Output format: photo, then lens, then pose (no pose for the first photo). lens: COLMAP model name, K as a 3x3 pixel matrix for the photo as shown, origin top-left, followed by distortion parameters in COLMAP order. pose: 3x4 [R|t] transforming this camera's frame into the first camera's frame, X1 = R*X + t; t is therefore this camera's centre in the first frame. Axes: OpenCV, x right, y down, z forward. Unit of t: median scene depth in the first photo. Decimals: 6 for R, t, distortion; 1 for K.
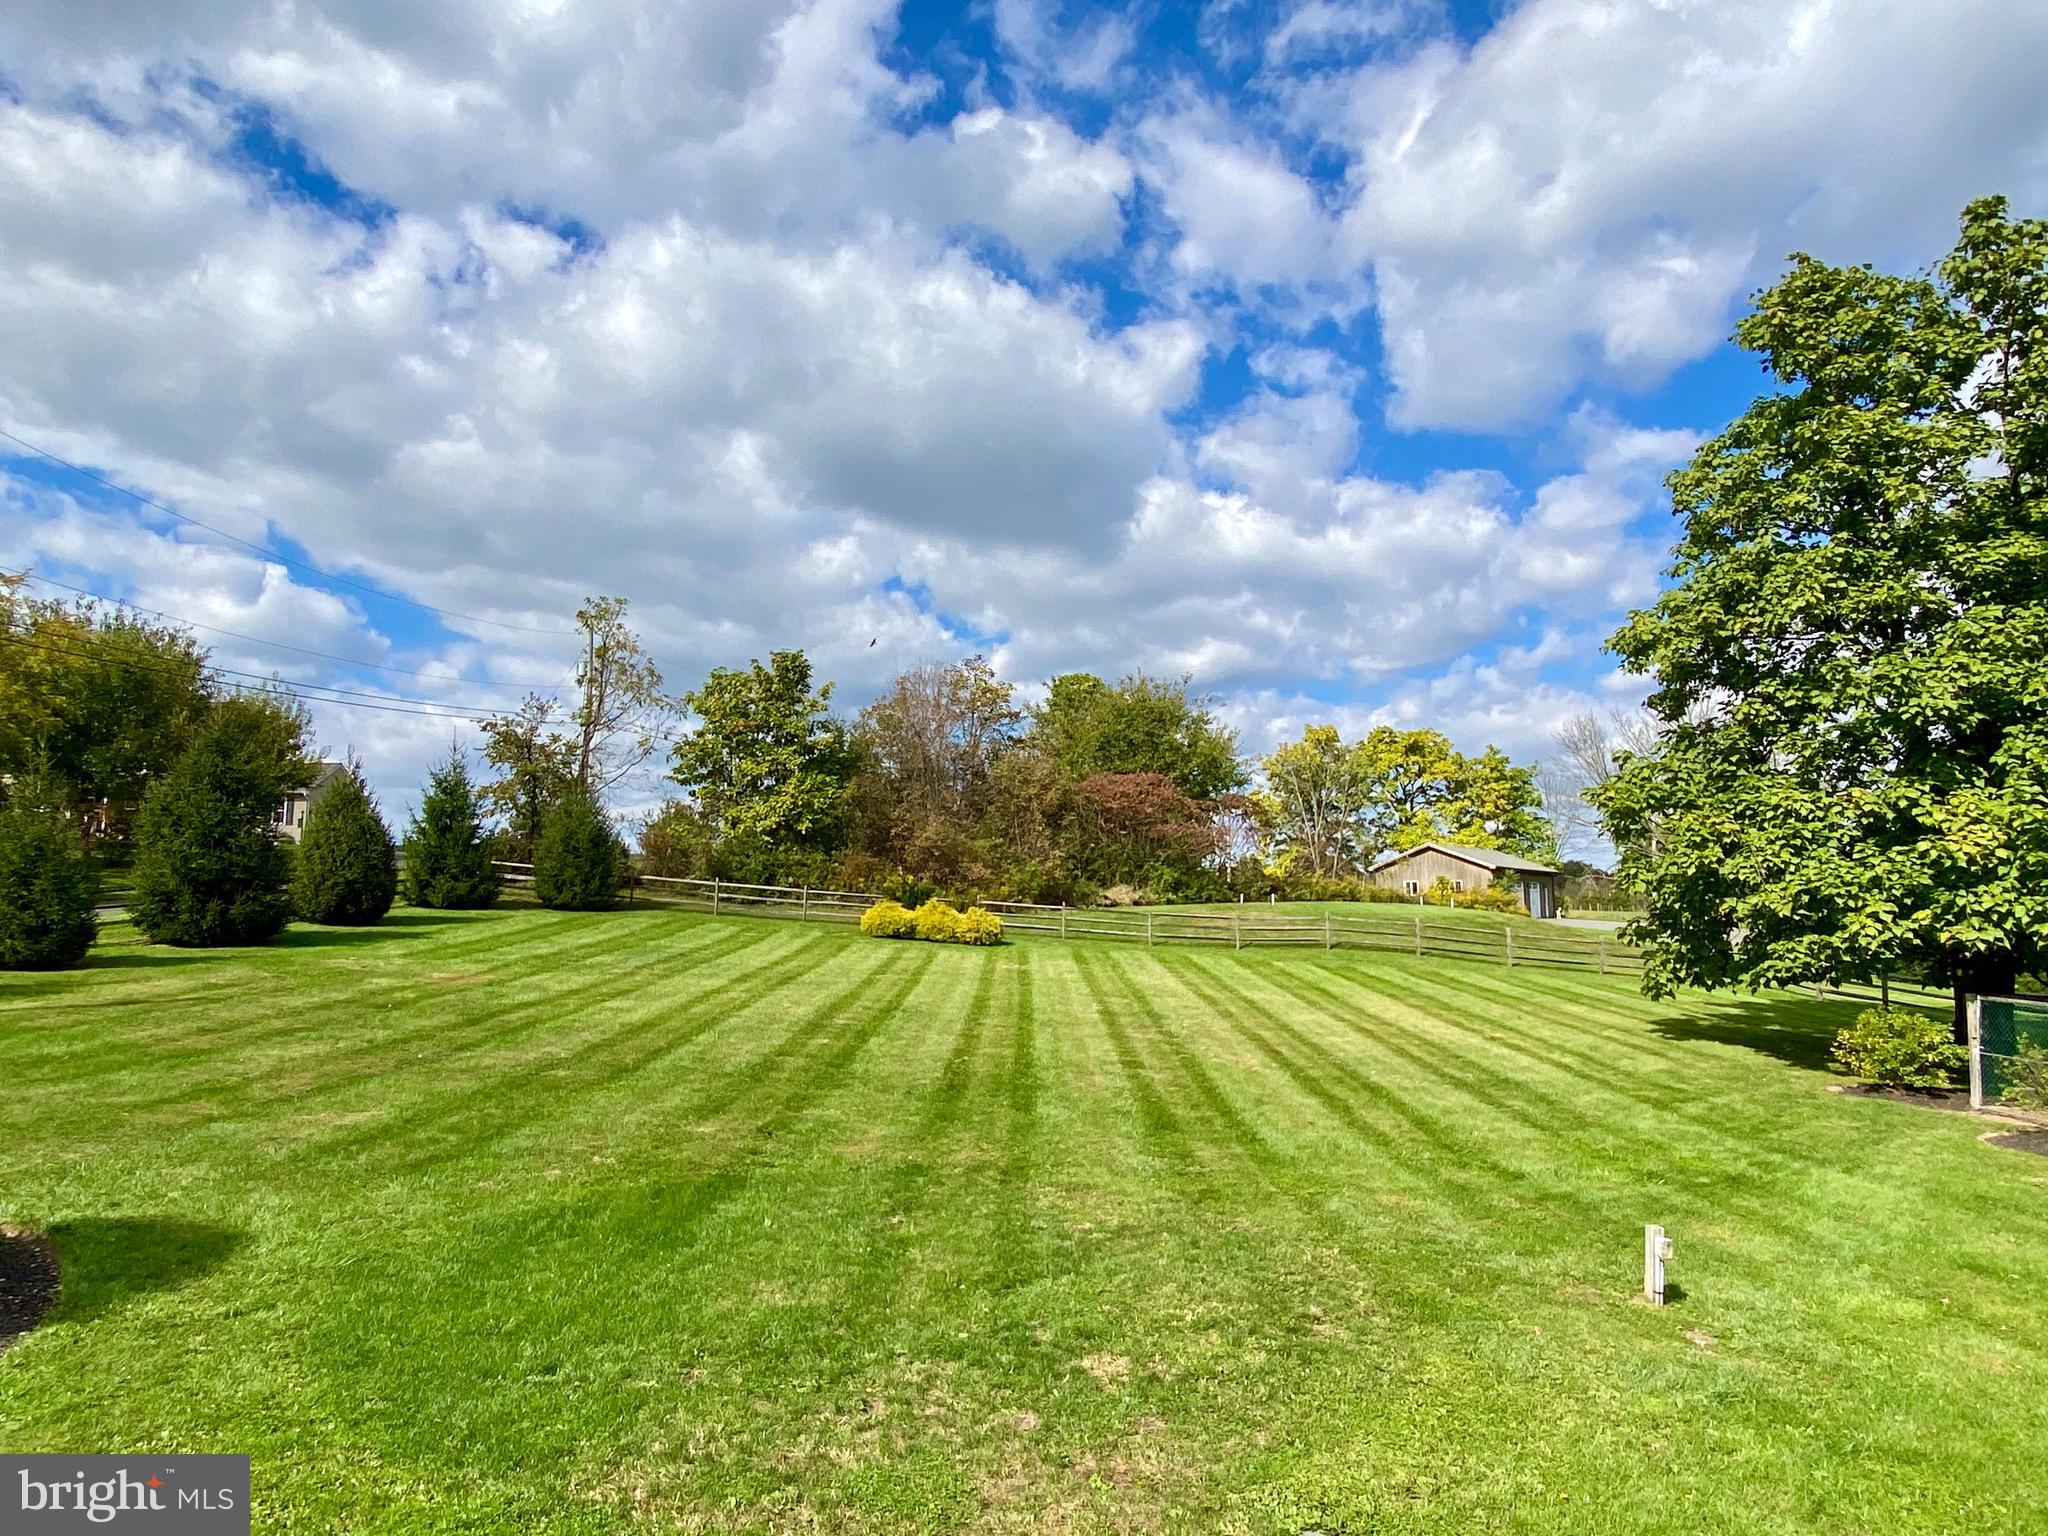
lens RADIAL K [[1250.6, 0, 1014.5], [0, 1250.6, 761.9], [0, 0, 1]] dist [0.006646, -0.002860]
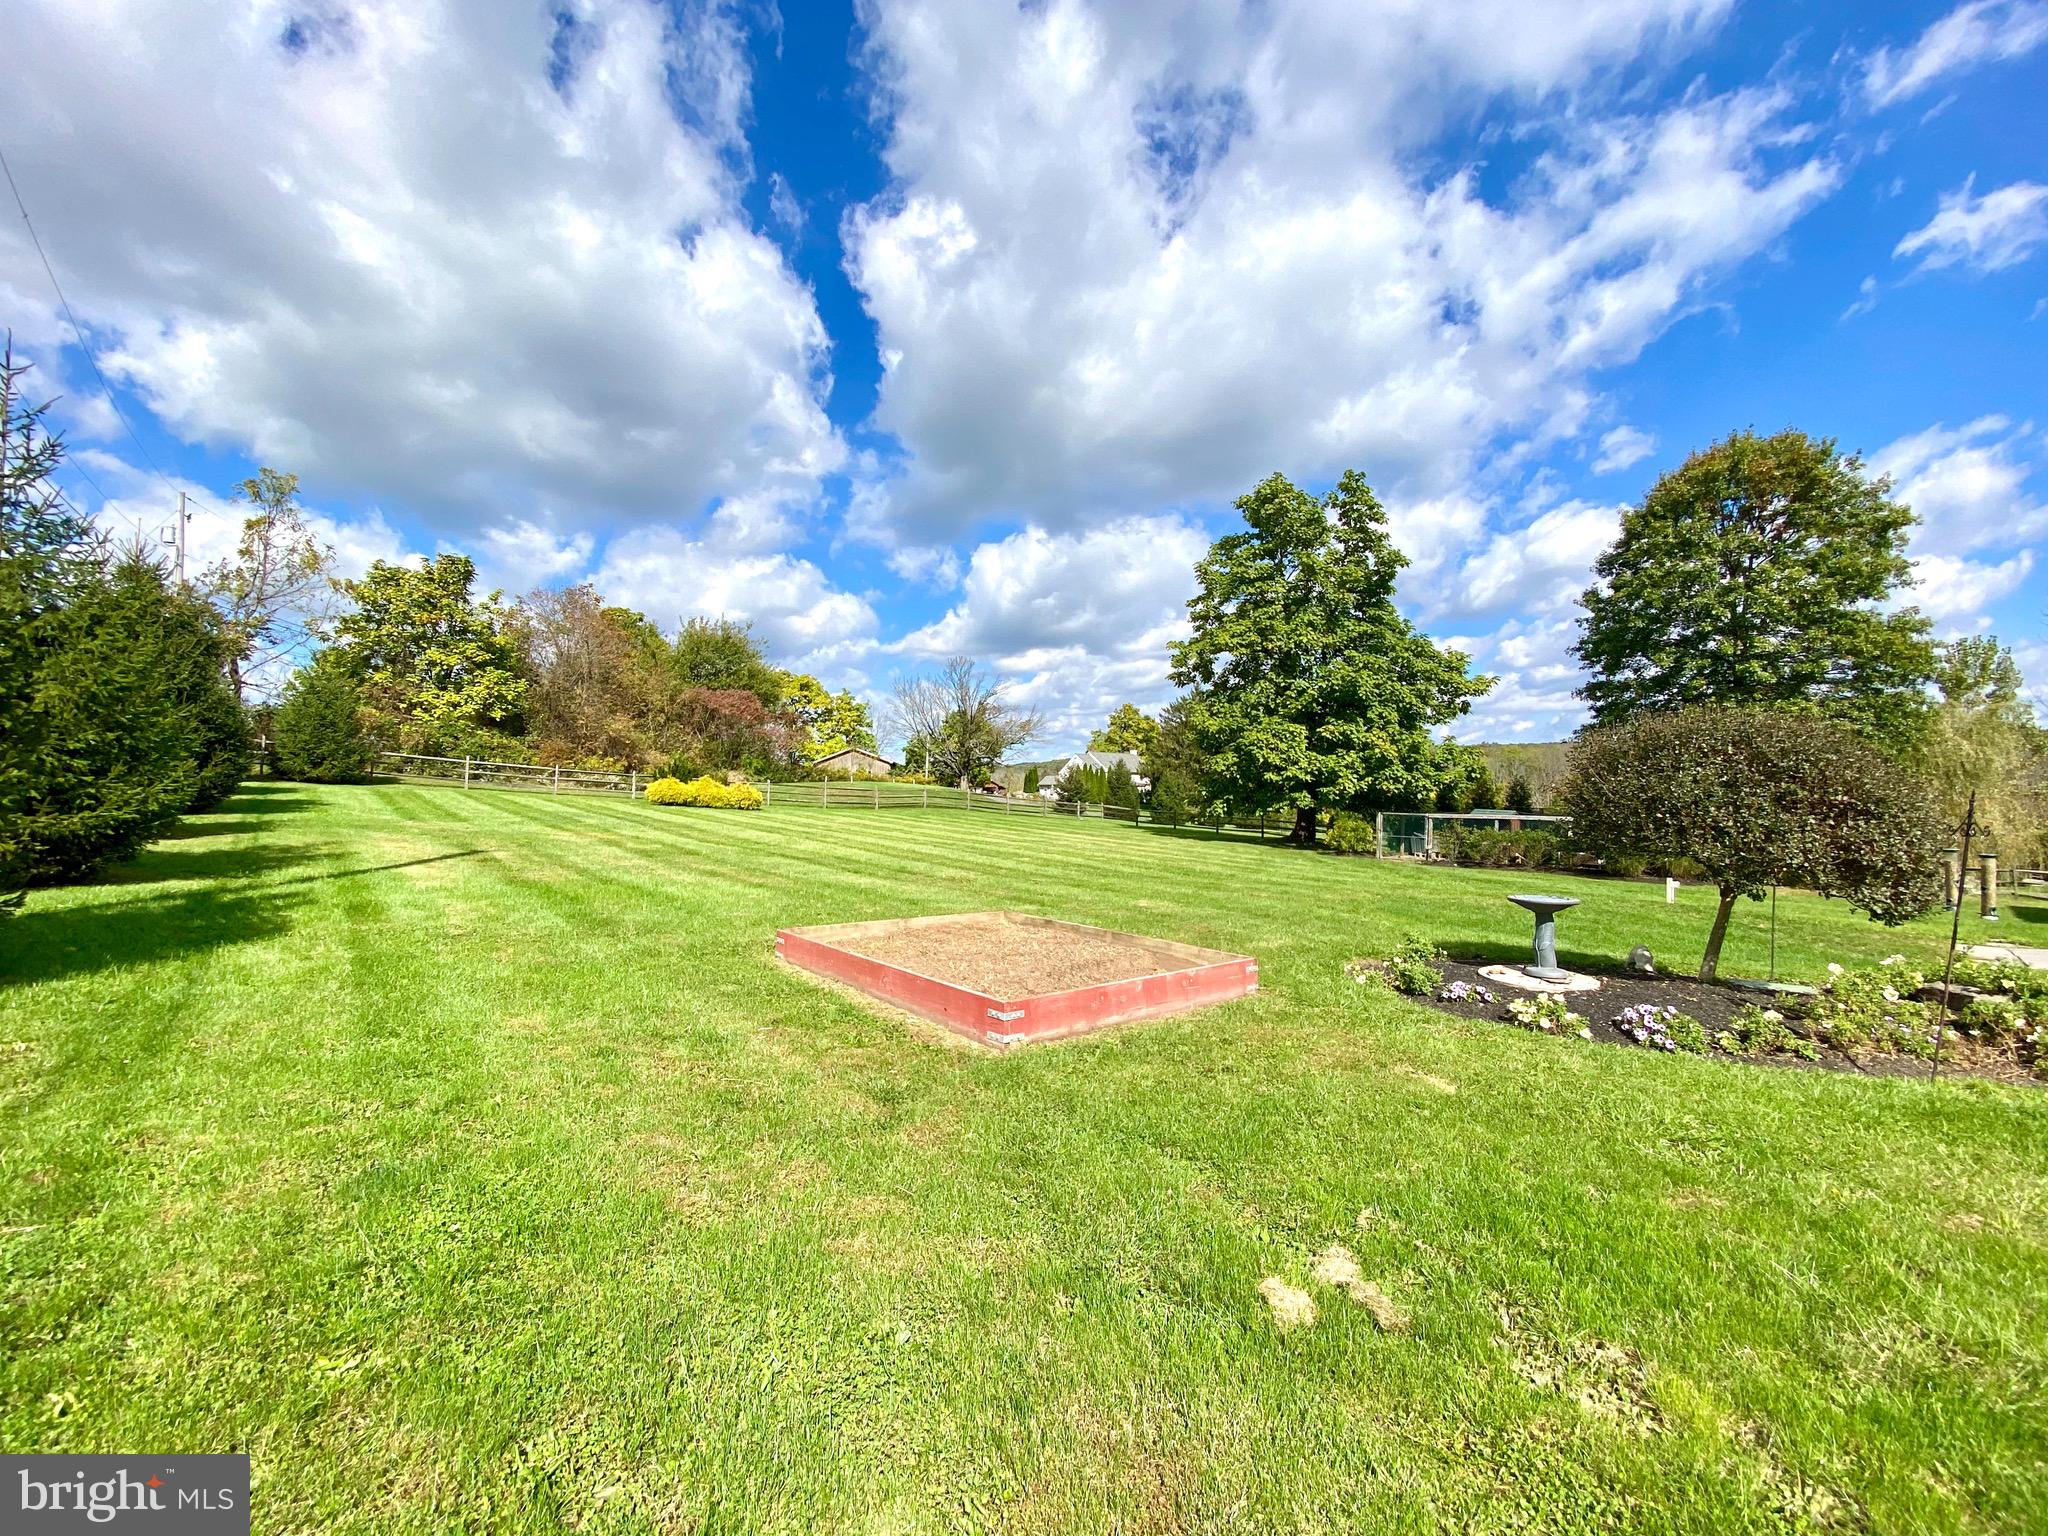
lens RADIAL K [[830.5, 0, 1006.7], [0, 830.5, 771.0], [0, 0, 1]] dist [0.000046, -0.001618]
pose [[0.738864, 0.011207, 0.673761, -0.357378], [-0.071270, 0.995553, 0.061597, 0.024389], [-0.670075, -0.093531, 0.736378, 0.124671]]
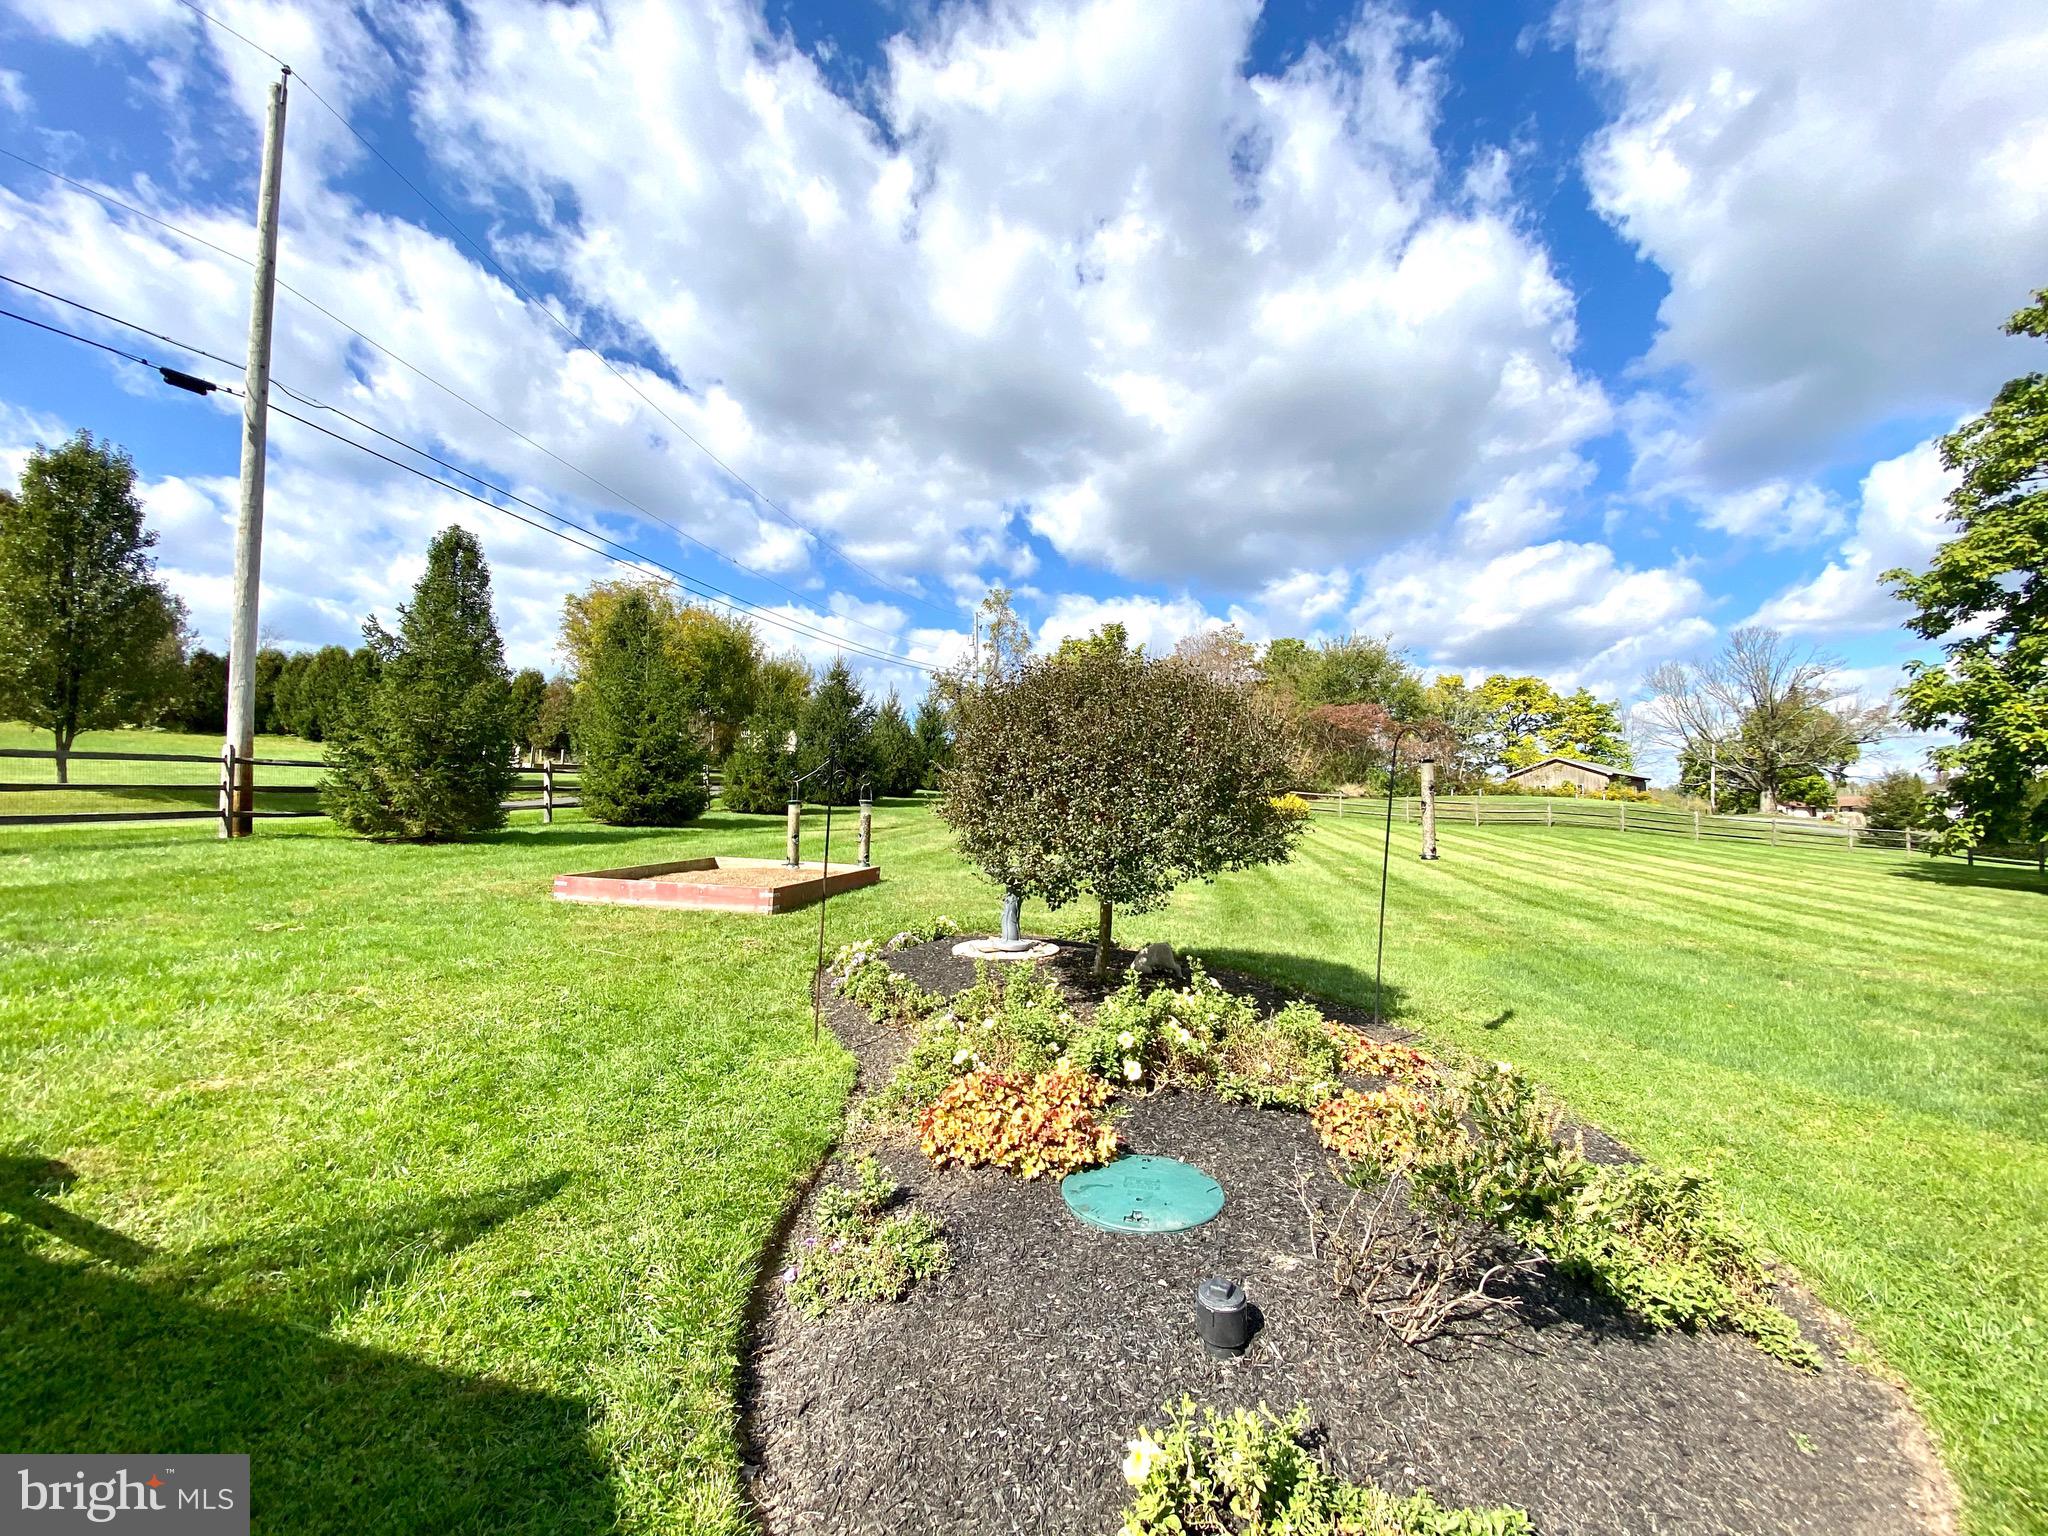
lens RADIAL K [[830.5, 0, 1022.0], [0, 830.5, 754.8], [0, 0, 1]] dist [0.000046, -0.001618]
pose [[0.988782, -0.004098, -0.149306, -0.166739], [0.010926, 0.998930, 0.044938, 0.023999], [0.148963, -0.046065, 0.987769, 0.025131]]
